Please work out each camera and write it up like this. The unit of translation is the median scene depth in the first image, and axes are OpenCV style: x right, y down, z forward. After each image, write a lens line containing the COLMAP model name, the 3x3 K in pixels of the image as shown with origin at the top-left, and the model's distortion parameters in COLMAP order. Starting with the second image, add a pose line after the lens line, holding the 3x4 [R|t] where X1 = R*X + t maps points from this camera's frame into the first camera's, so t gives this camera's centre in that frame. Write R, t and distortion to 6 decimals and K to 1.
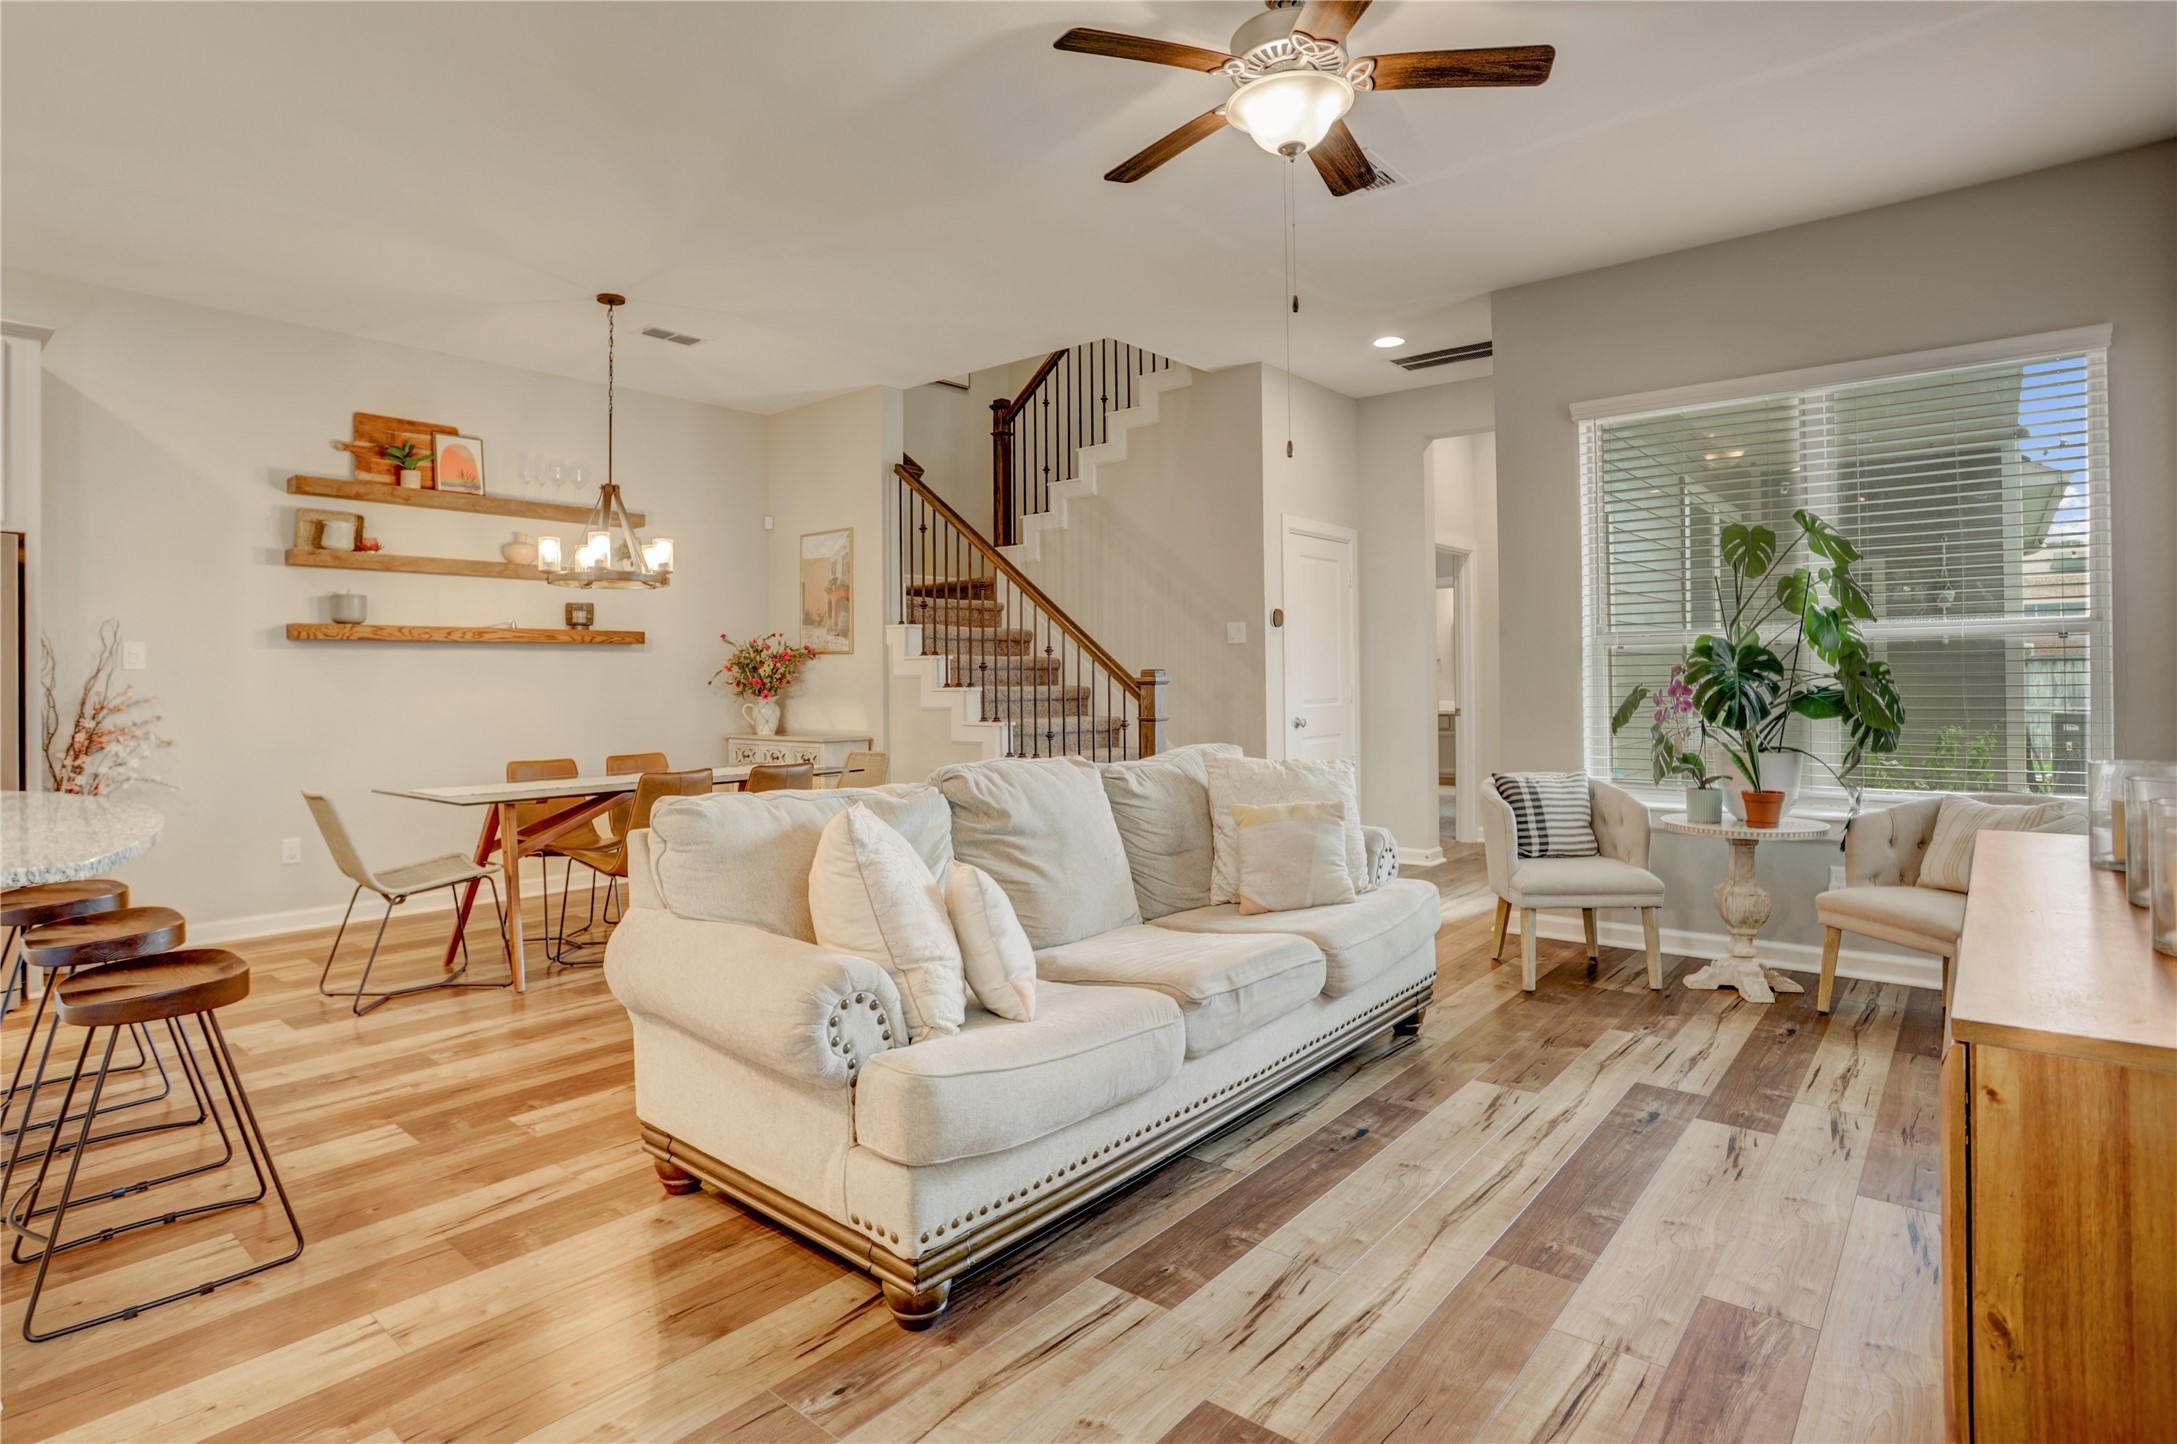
lens RADIAL K [[1120.7, 0, 1092.4], [0, 1120.7, 670.6], [0, 0, 1]] dist [-0.076615, 0.036167]
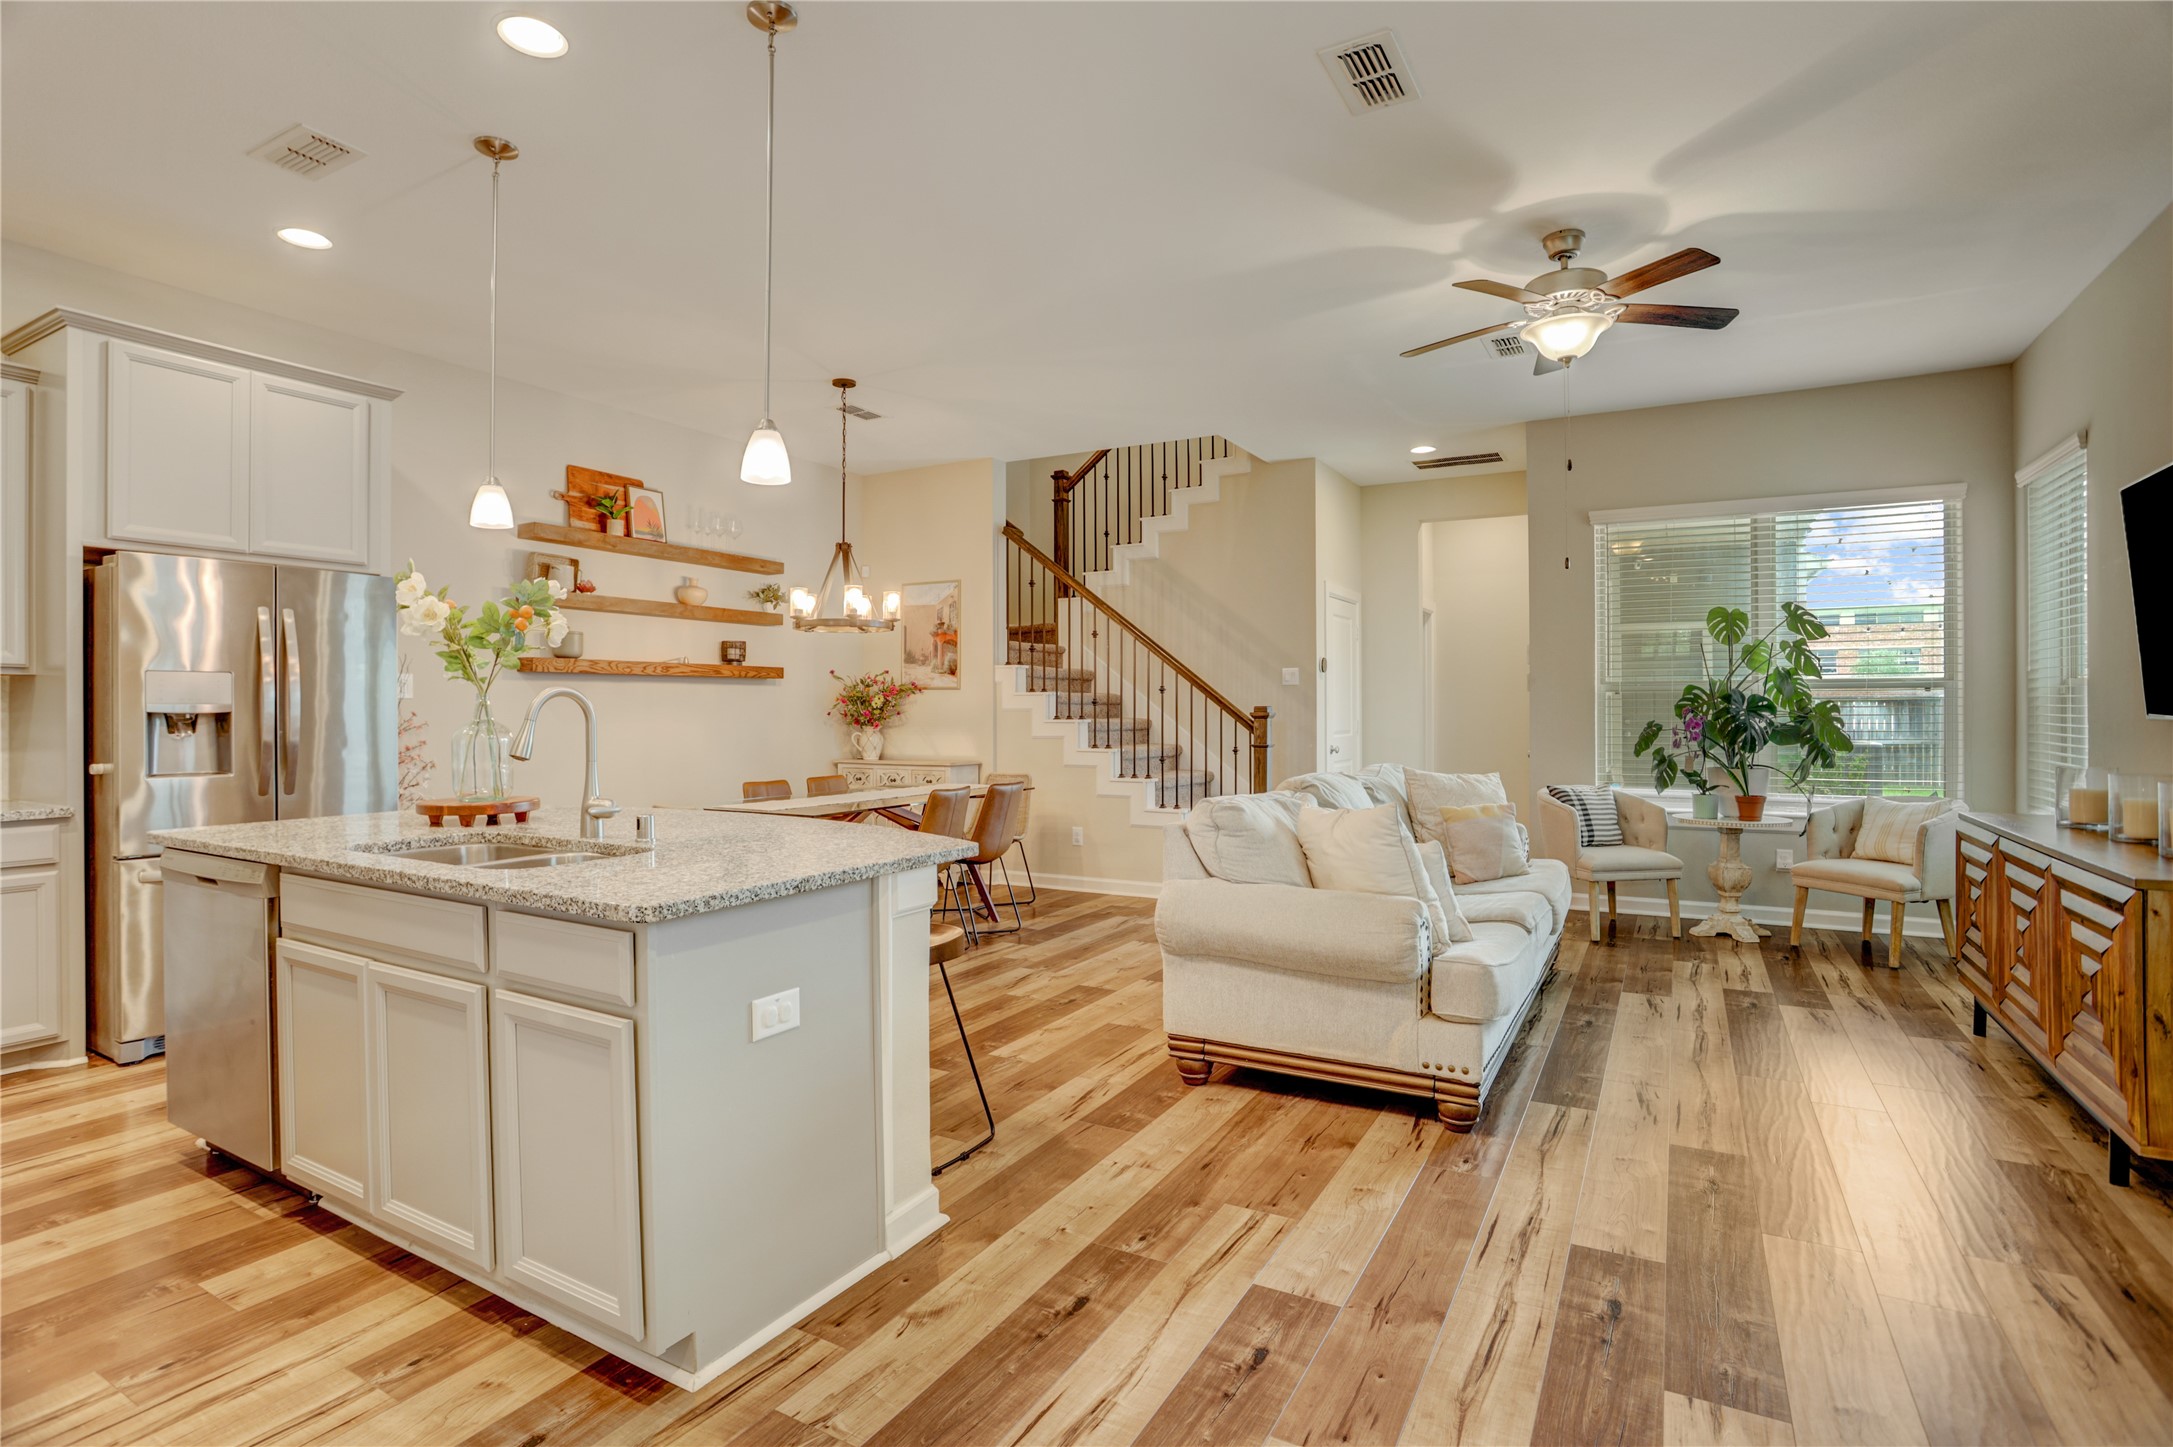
lens RADIAL K [[1074.0, 0, 1085.4], [0, 1074.0, 707.4], [0, 0, 1]] dist [-0.076847, 0.034631]
pose [[0.983723, 0.008397, 0.179493, -0.346146], [-0.009122, 0.999953, 0.003213, -0.001407], [-0.179458, -0.004798, 0.983754, -0.135224]]
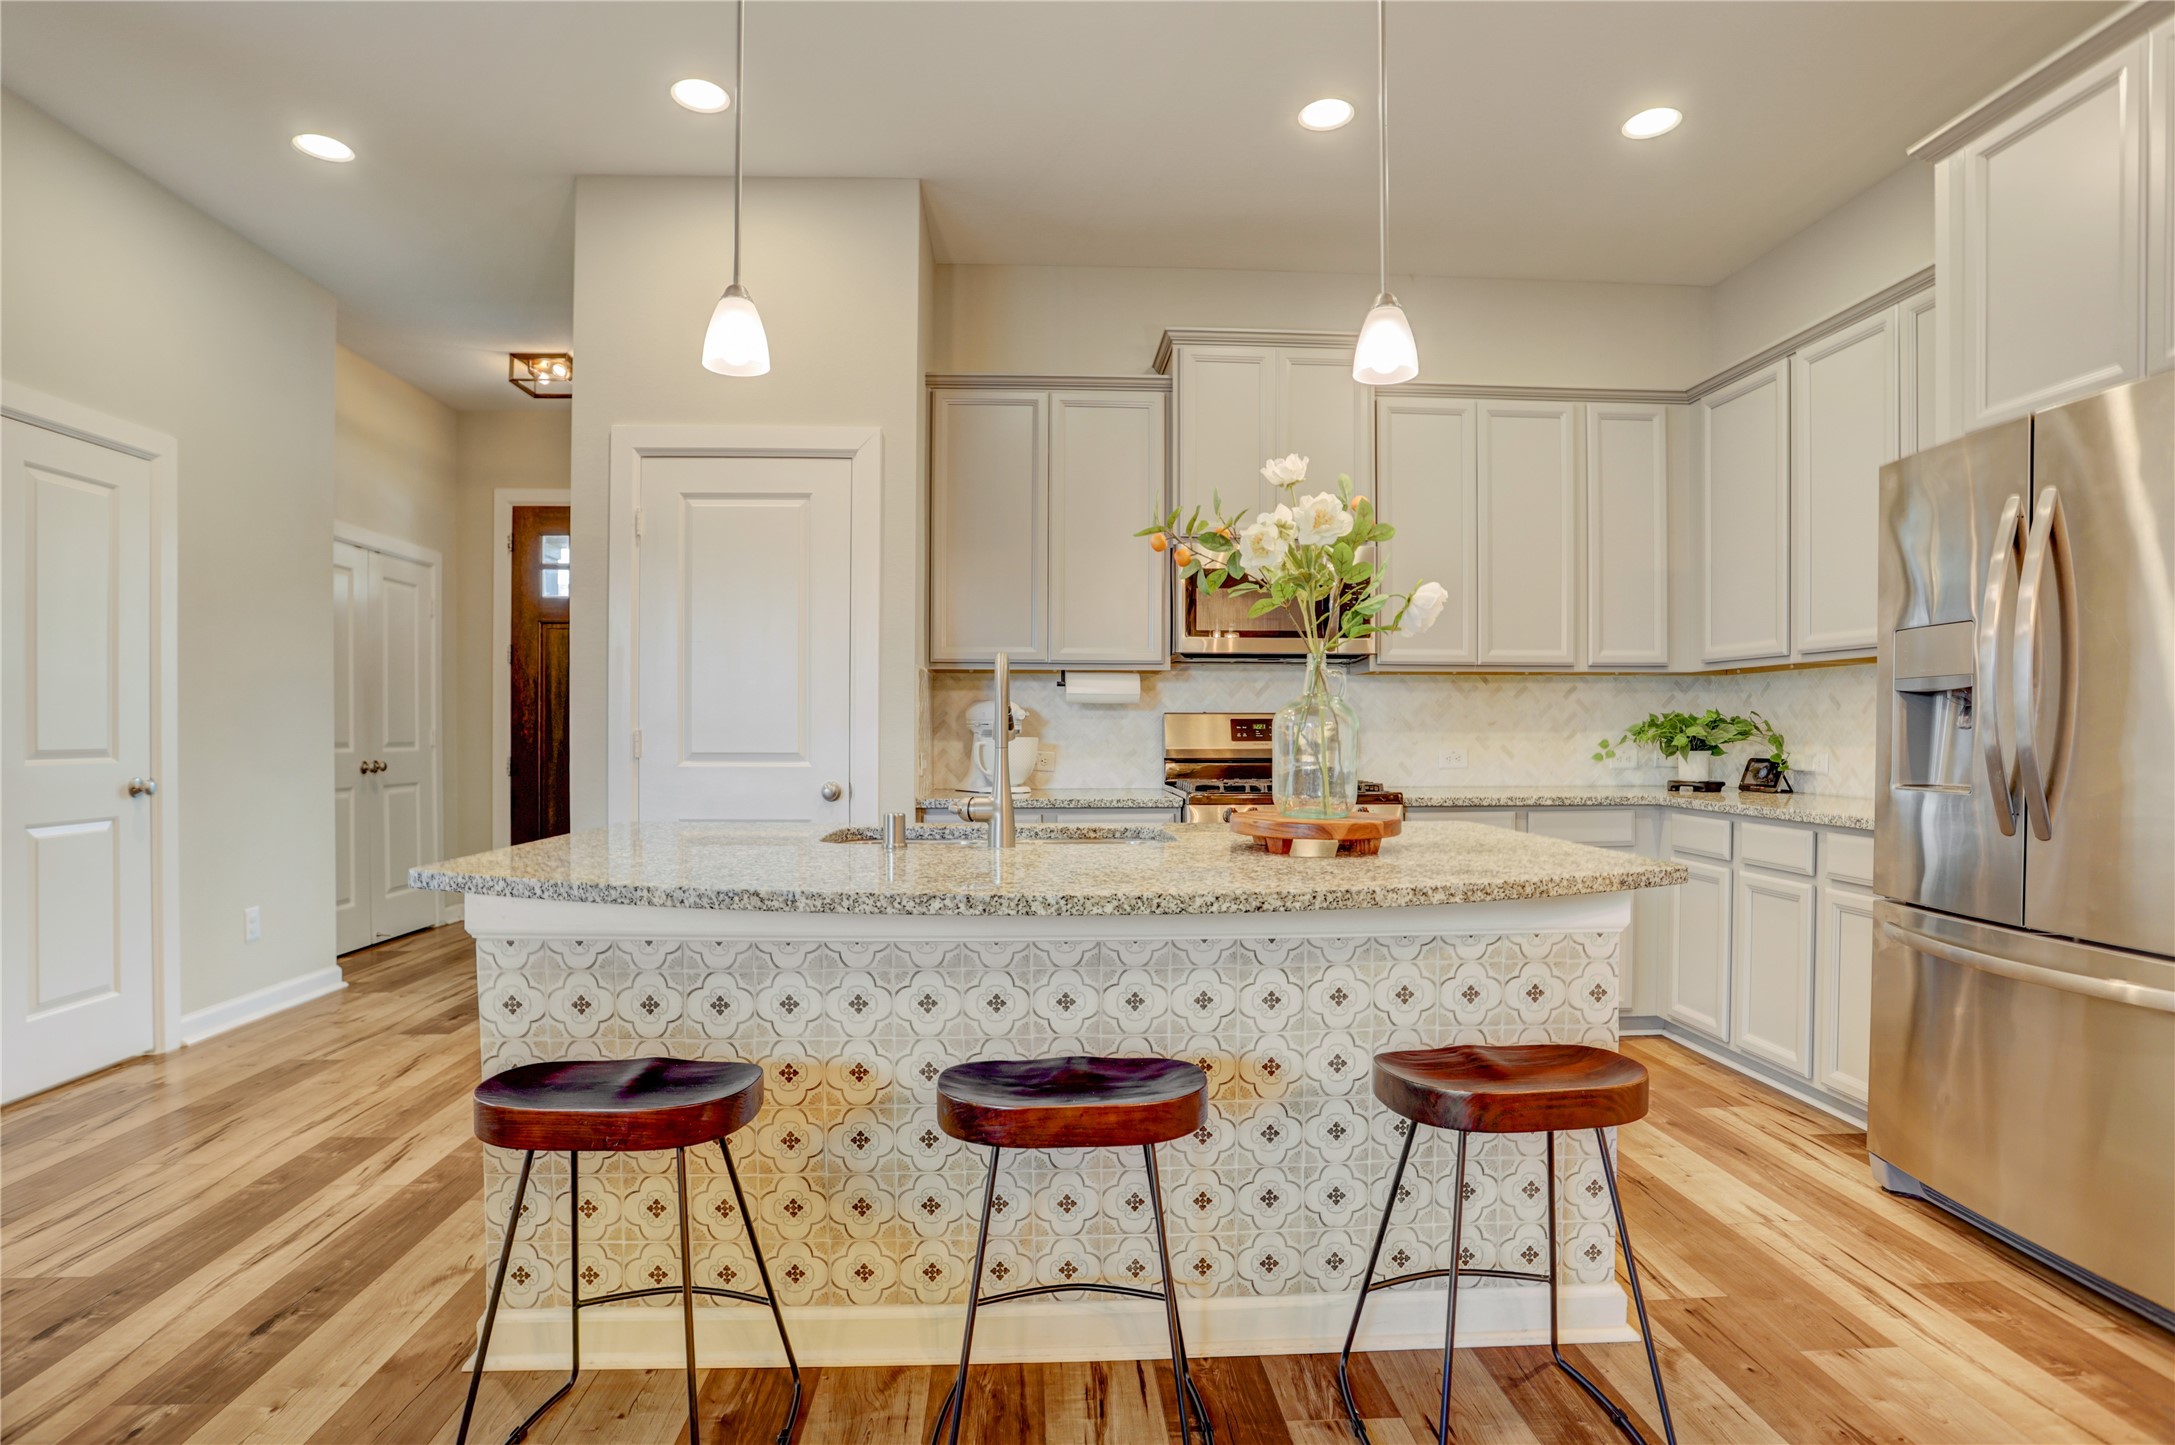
lens RADIAL K [[1106.8, 0, 1074.2], [0, 1106.8, 737.5], [0, 0, 1]] dist [-0.071922, 0.034104]
pose [[-0.734496, 0.014646, -0.678455, -0.237727], [0.010566, 0.999893, 0.010146, 0.020260], [0.678531, 0.000284, -0.734572, 0.684964]]
